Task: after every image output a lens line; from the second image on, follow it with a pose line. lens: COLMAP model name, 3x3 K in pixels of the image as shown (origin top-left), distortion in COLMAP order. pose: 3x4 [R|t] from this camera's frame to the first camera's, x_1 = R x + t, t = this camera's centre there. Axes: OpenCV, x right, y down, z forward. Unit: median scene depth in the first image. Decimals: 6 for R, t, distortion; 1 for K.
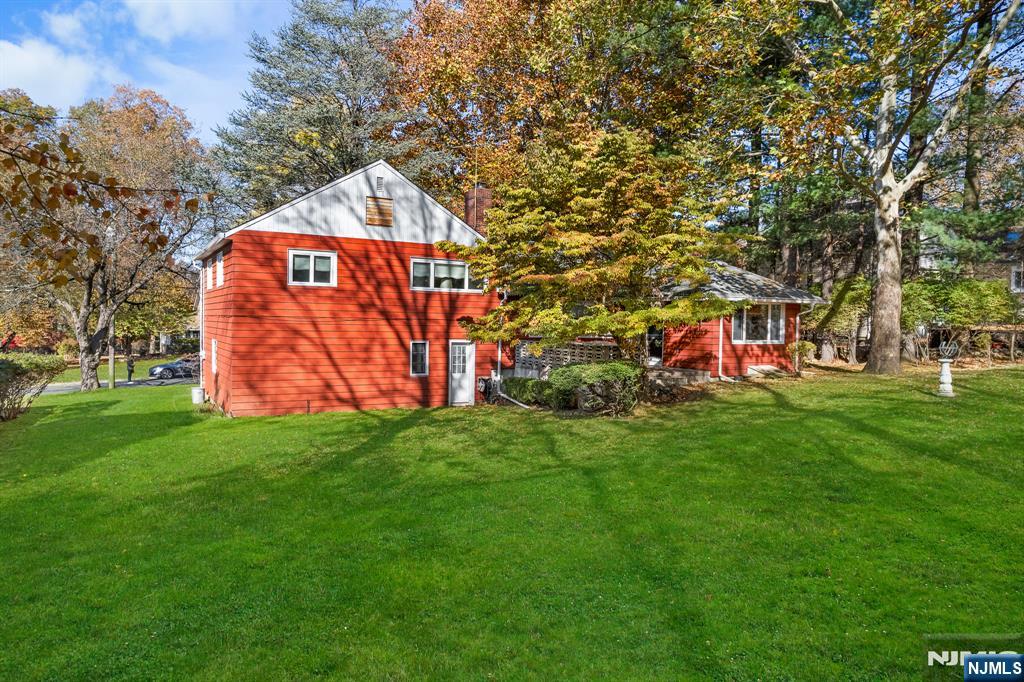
lens RADIAL K [[651.8, 0, 509.2], [0, 651.8, 344.2], [0, 0, 1]] dist [-0.057319, 0.053248]
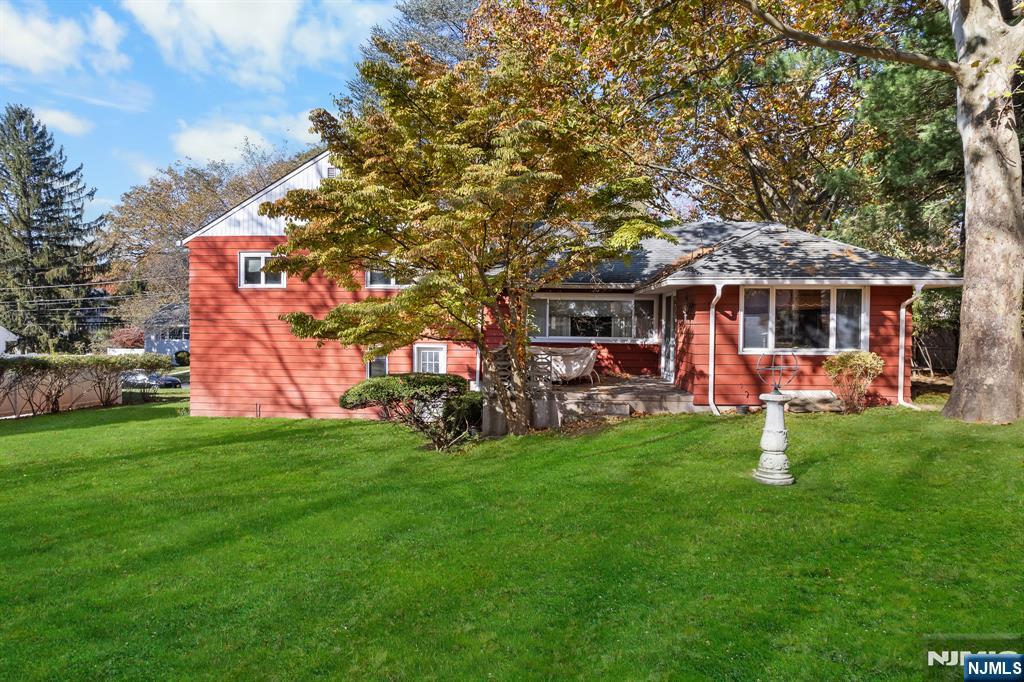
lens RADIAL K [[651.8, 0, 509.2], [0, 651.8, 344.2], [0, 0, 1]] dist [-0.057319, 0.053248]
pose [[0.838303, 0.006954, -0.545160, 0.540227], [-0.012133, 0.999909, -0.005903, -0.003370], [0.545069, 0.011563, 0.838311, 0.381847]]
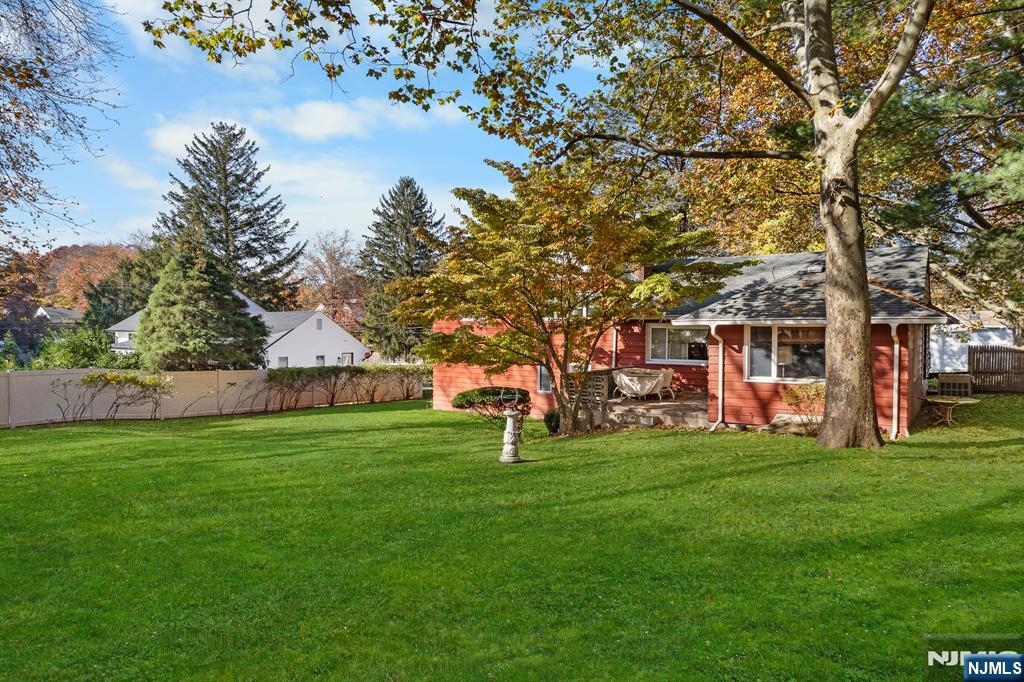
lens RADIAL K [[651.8, 0, 509.2], [0, 651.8, 344.2], [0, 0, 1]] dist [-0.057319, 0.053248]
pose [[0.428587, 0.006561, -0.903477, 0.977215], [-0.024743, 0.999684, -0.004478, -0.035601], [0.903162, 0.024274, 0.428614, 0.468567]]
